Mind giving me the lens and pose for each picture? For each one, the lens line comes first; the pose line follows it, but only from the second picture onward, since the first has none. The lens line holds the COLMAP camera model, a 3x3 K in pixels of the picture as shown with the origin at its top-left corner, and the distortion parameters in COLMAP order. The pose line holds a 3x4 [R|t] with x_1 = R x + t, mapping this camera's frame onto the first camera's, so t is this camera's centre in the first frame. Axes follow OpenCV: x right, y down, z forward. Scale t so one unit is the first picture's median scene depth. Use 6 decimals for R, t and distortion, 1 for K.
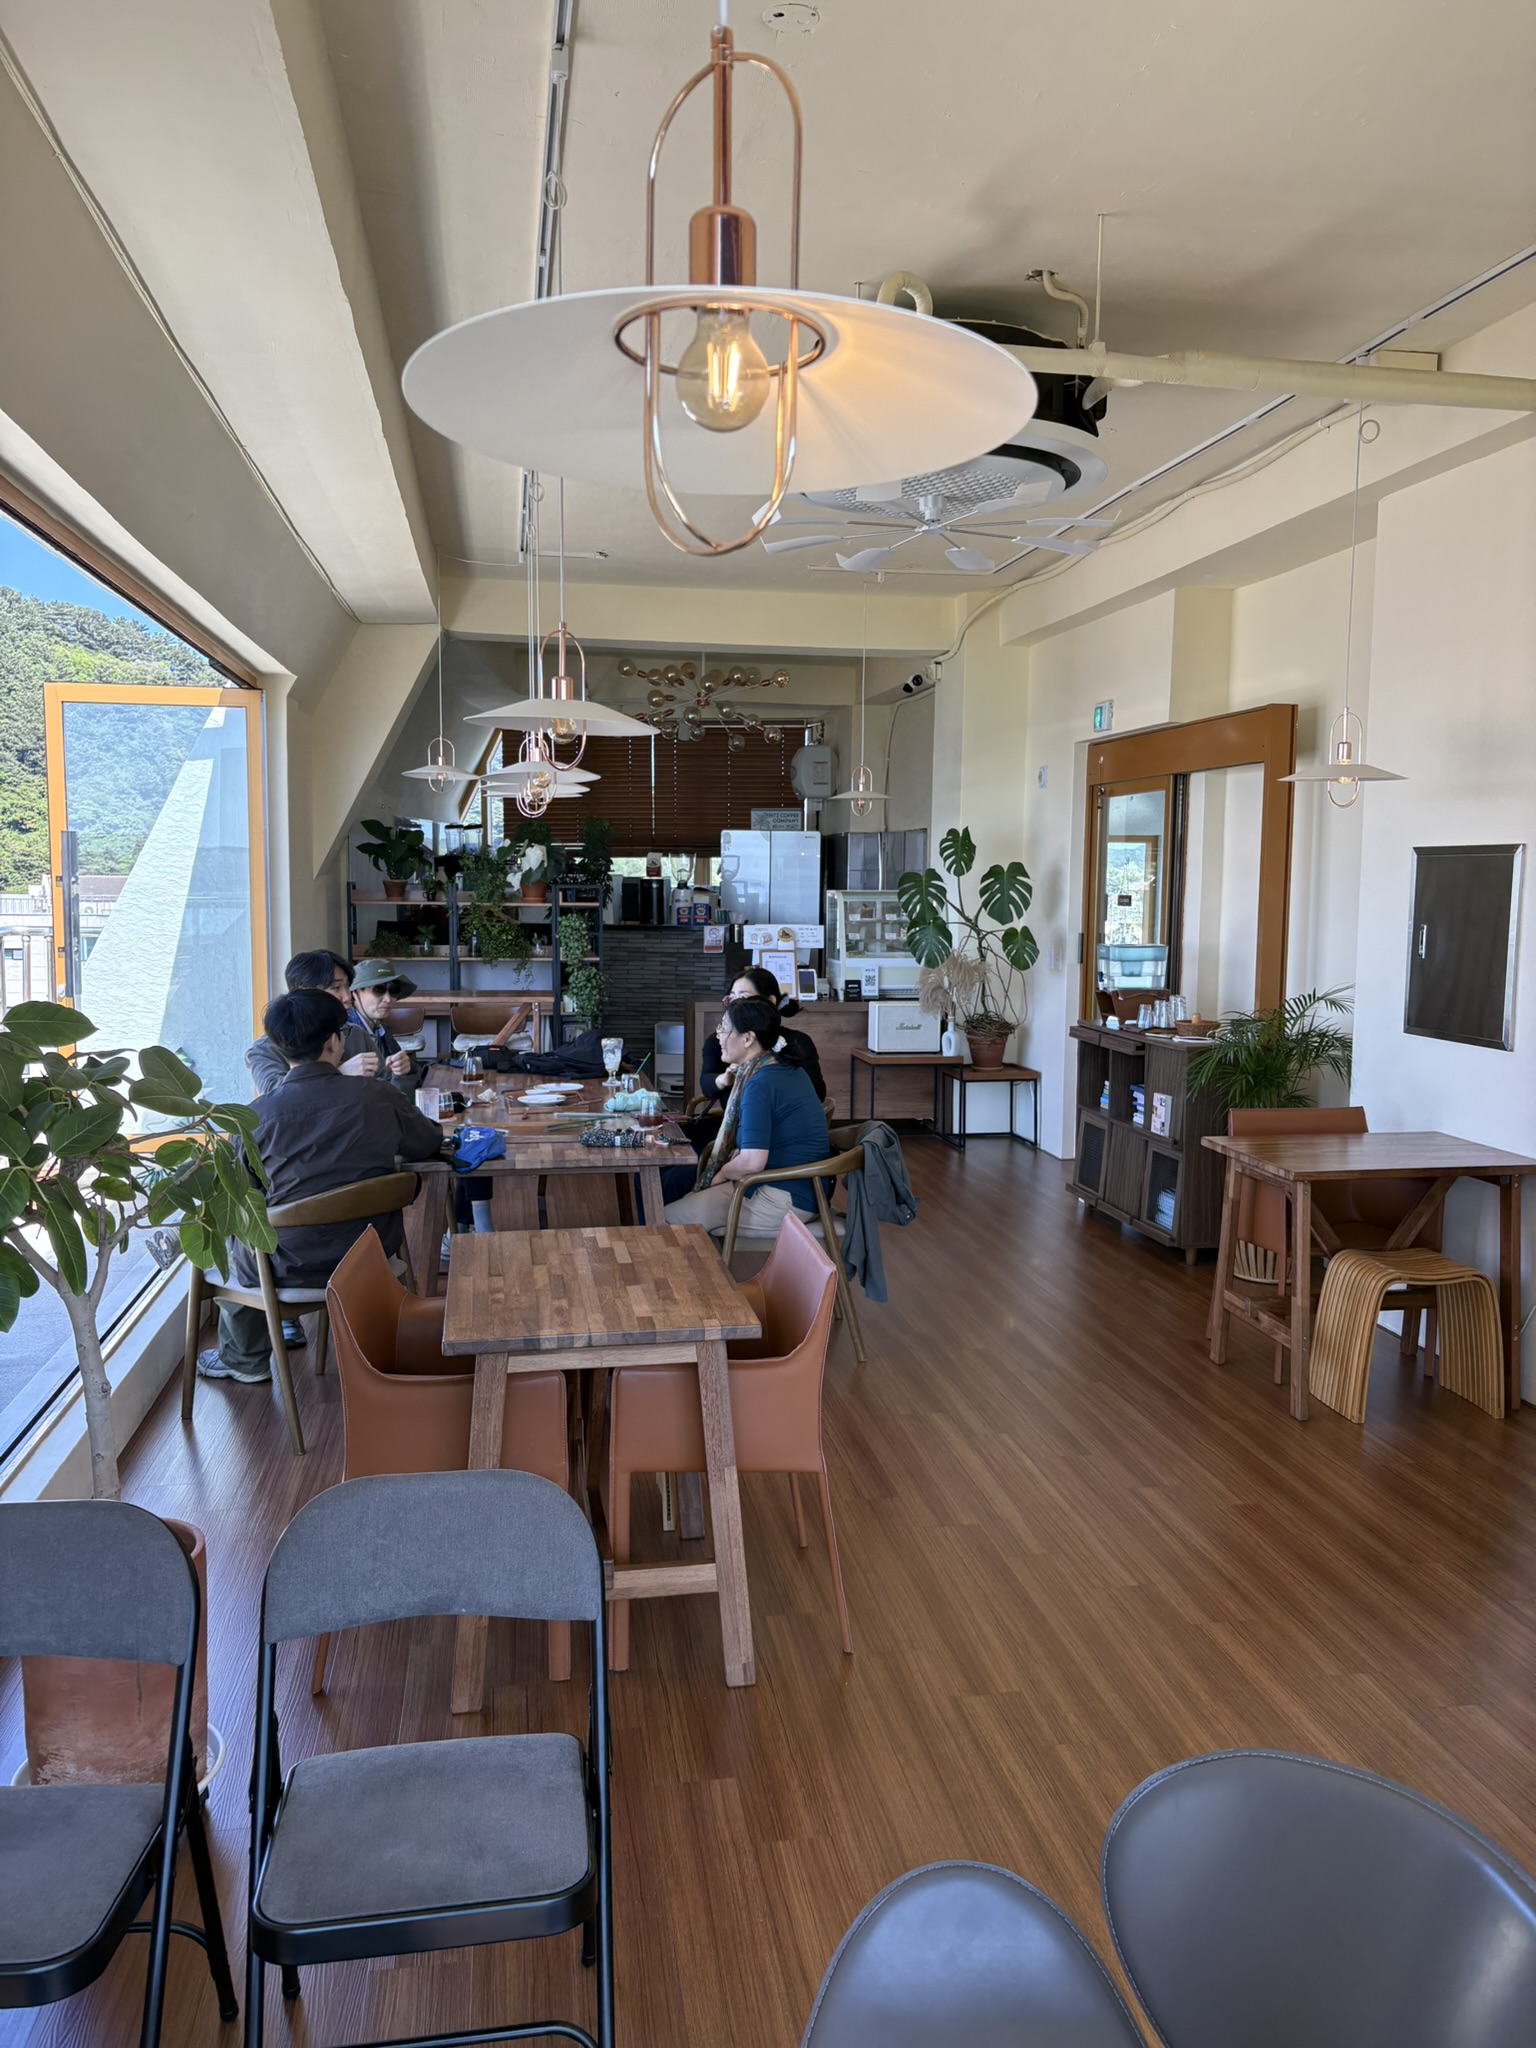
lens RADIAL K [[1522.3, 0, 771.0], [0, 1522.3, 1032.5], [0, 0, 1]] dist [0.025462, -0.036356]
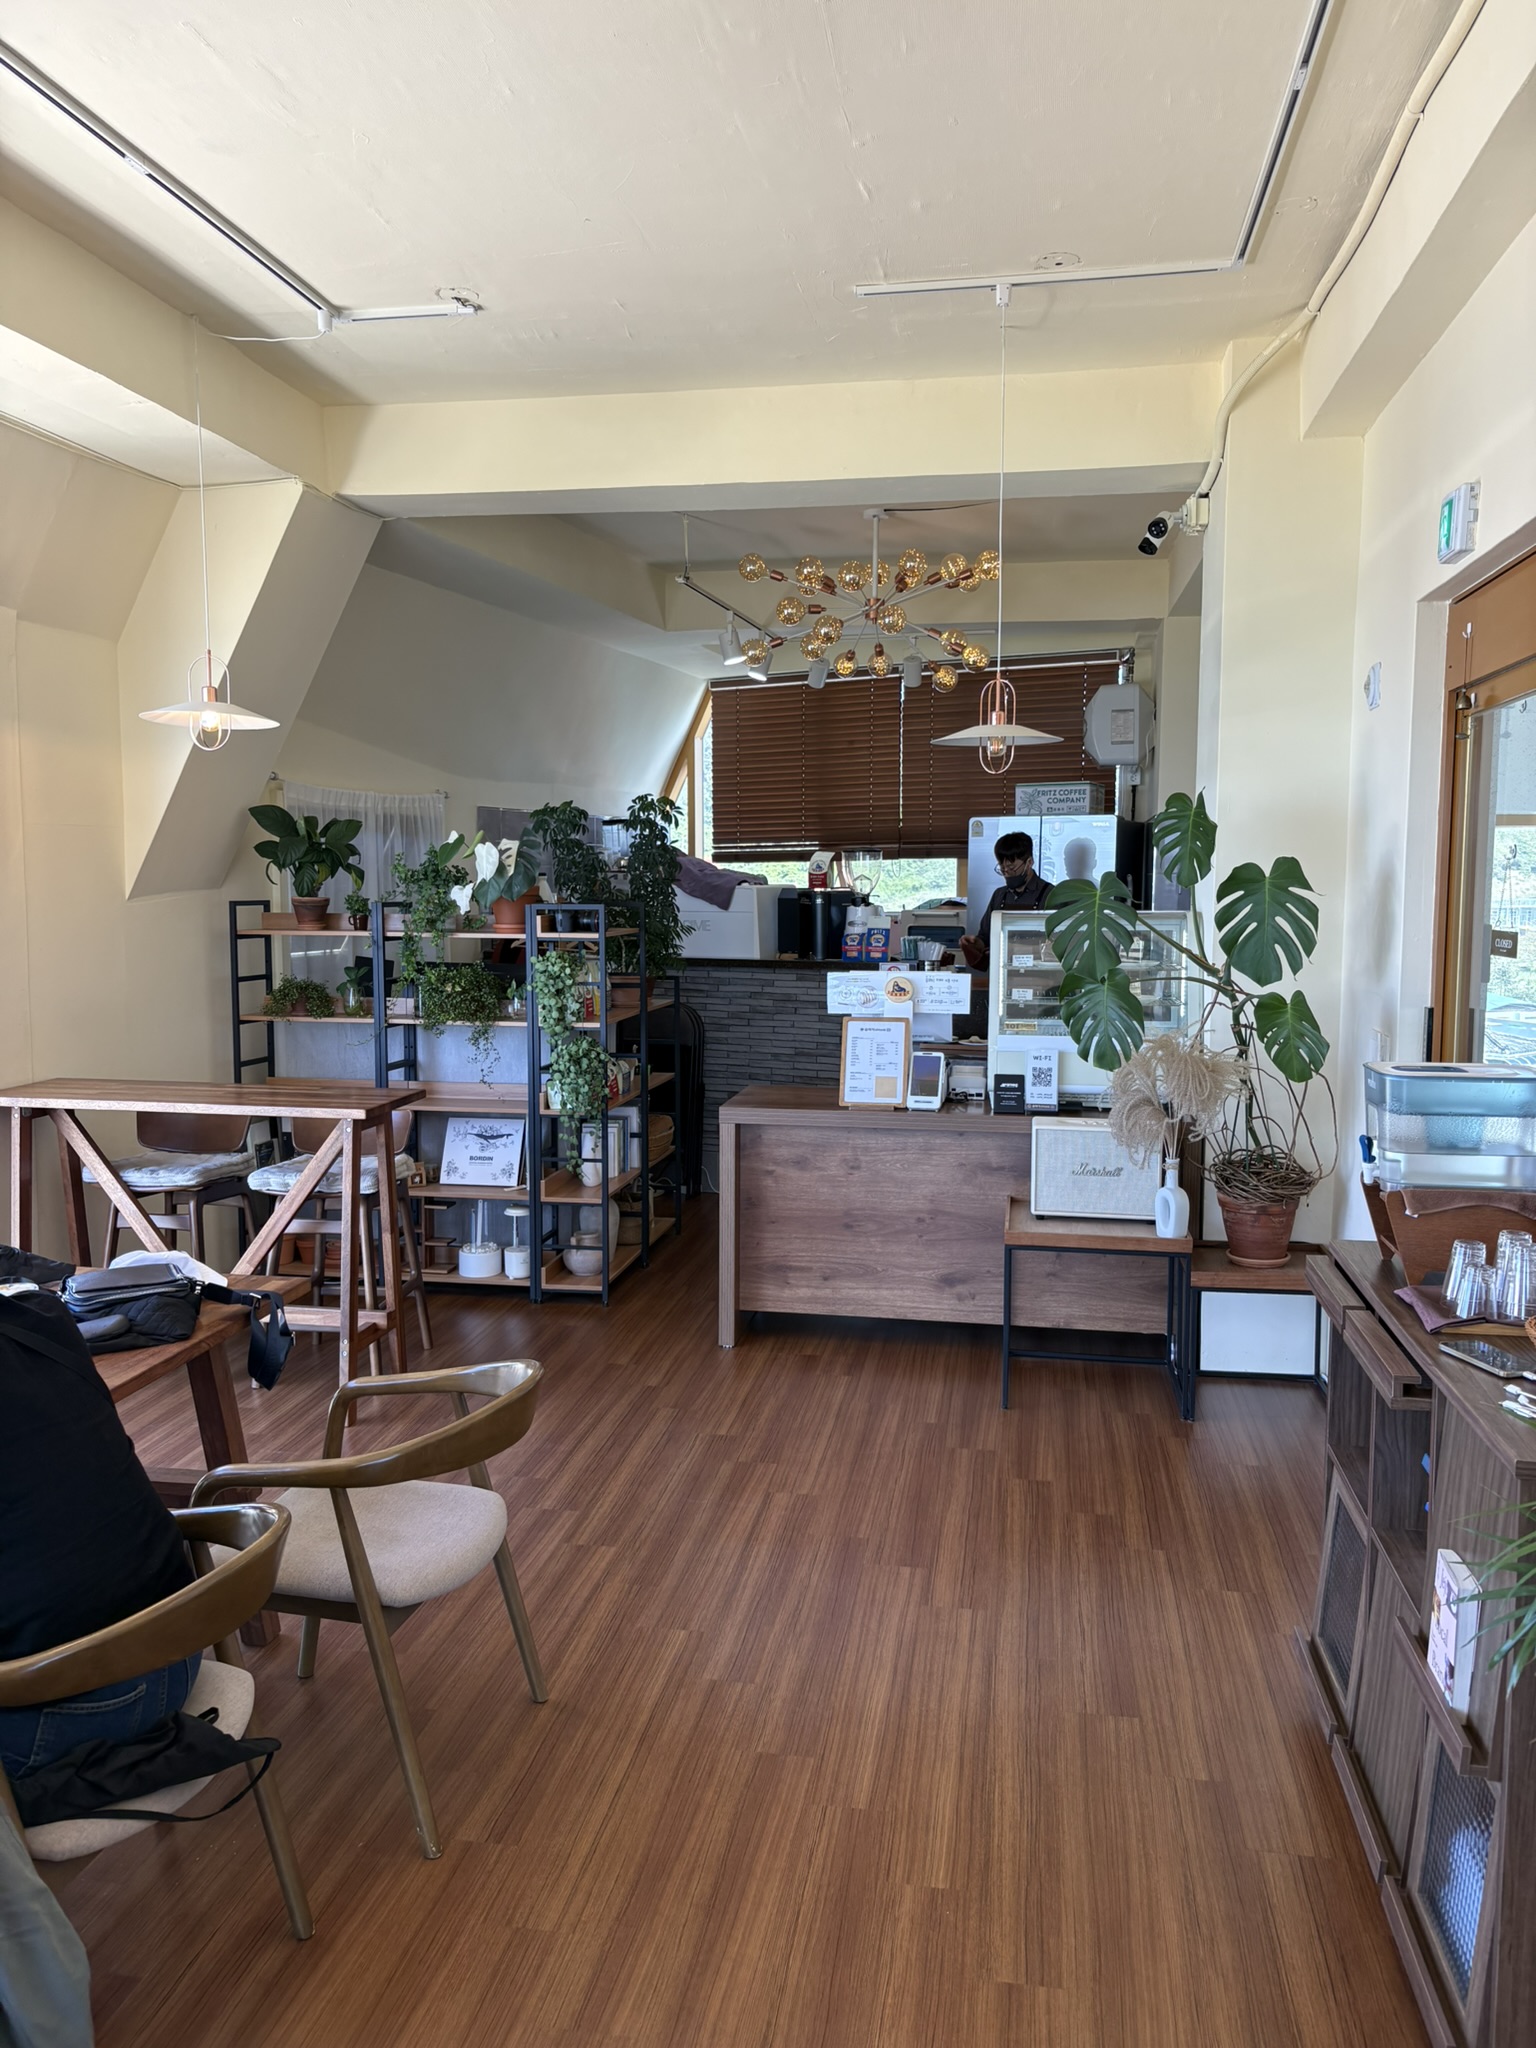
lens RADIAL K [[1522.3, 0, 764.2], [0, 1522.3, 1013.3], [0, 0, 1]] dist [0.025462, -0.036356]
pose [[0.938122, 0.022971, -0.345543, 0.161366], [-0.027939, 0.999565, -0.009403, -0.049405], [0.345176, 0.018476, 0.938356, 0.453448]]
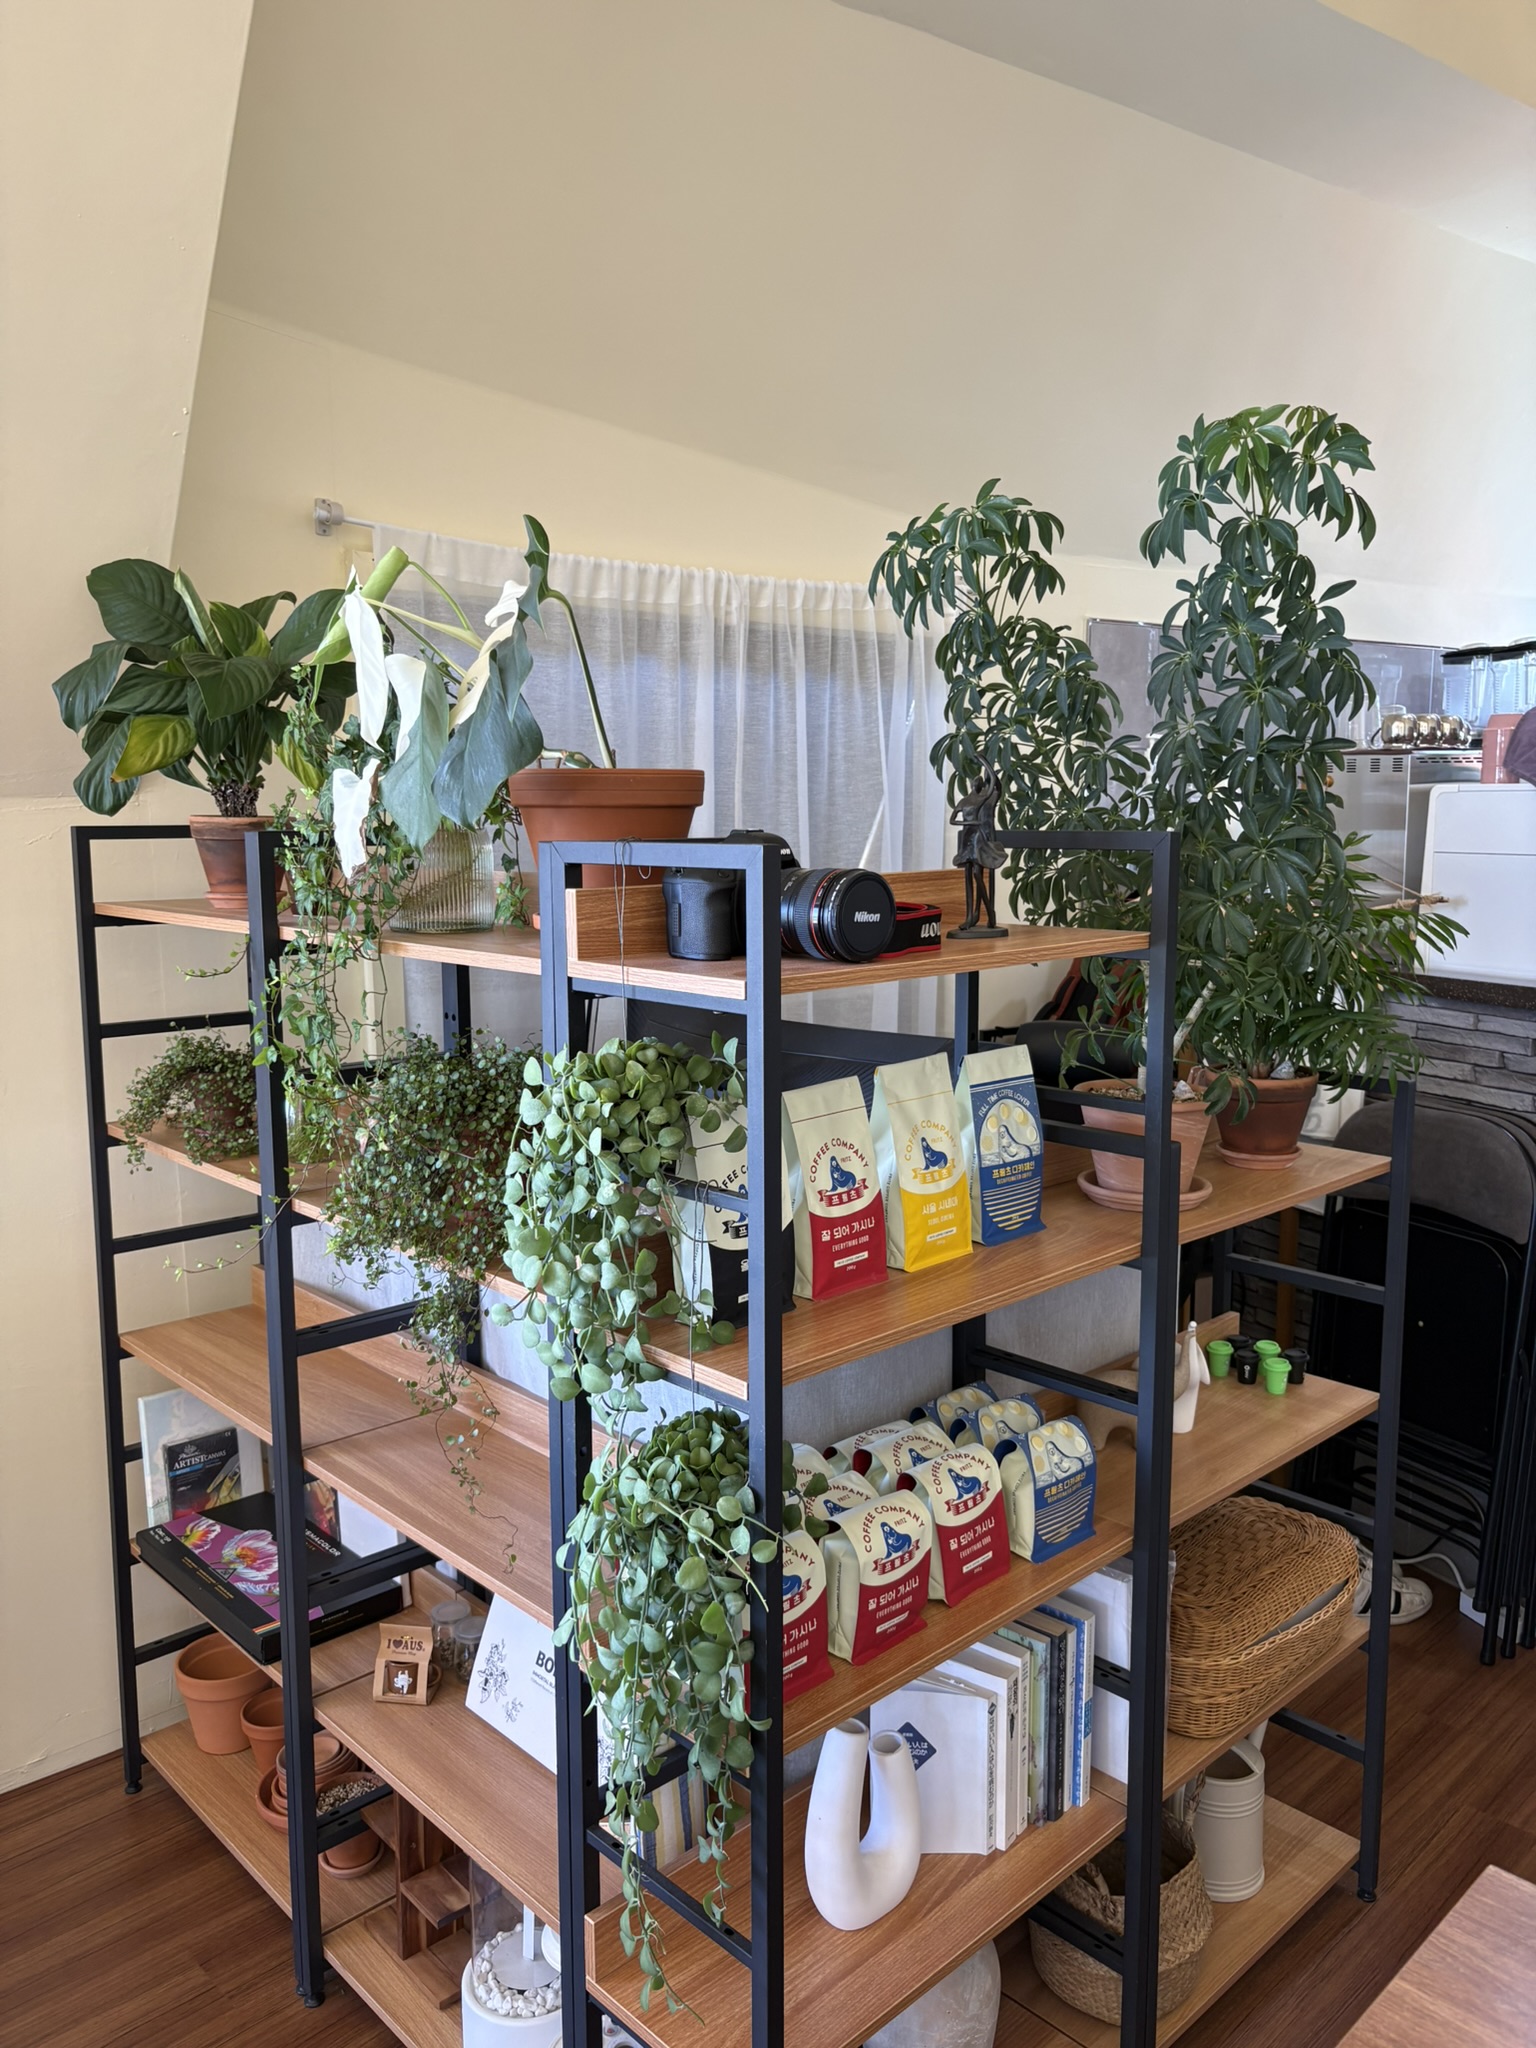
lens RADIAL K [[1522.3, 0, 759.3], [0, 1522.3, 1025.1], [0, 0, 1]] dist [0.025462, -0.036356]
pose [[0.545854, 0.105440, -0.831220, -0.002052], [-0.070729, 0.994308, 0.079681, -0.091319], [0.834890, 0.015297, 0.550205, 0.926907]]
